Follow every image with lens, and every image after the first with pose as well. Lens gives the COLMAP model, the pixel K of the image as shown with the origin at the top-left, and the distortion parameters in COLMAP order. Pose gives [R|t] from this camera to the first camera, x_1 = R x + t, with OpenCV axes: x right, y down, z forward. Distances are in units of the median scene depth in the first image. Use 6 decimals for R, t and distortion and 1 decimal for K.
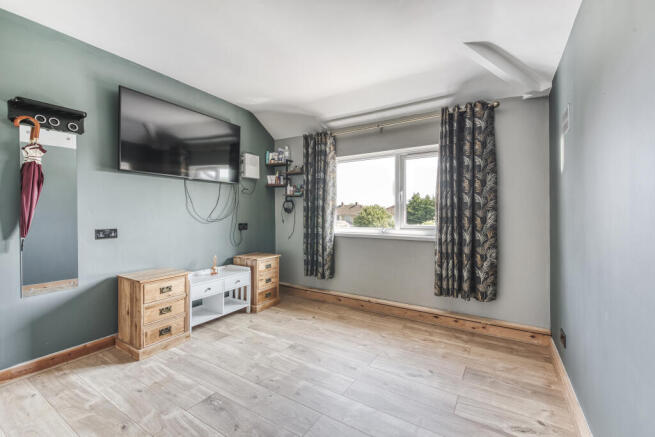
lens RADIAL K [[278.9, 0, 336.8], [0, 278.9, 217.4], [0, 0, 1]] dist [0.046196, -0.022184]
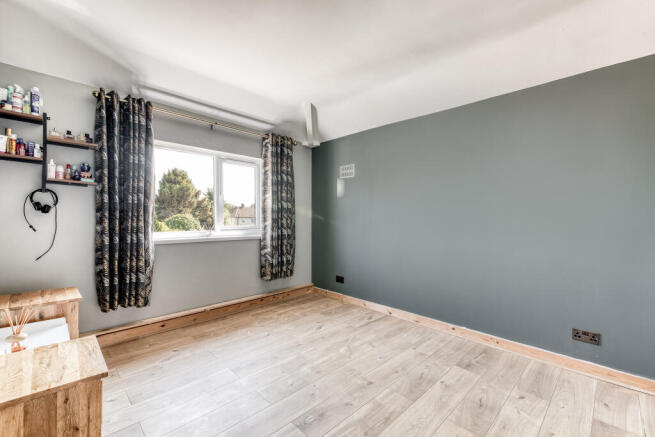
lens RADIAL K [[278.9, 0, 336.8], [0, 278.9, 217.4], [0, 0, 1]] dist [0.046196, -0.022184]
pose [[0.211187, 0.000419, 0.977446, -0.790476], [0.005791, 0.999982, -0.001680, -0.000518], [-0.977428, 0.006015, 0.211181, 0.436041]]
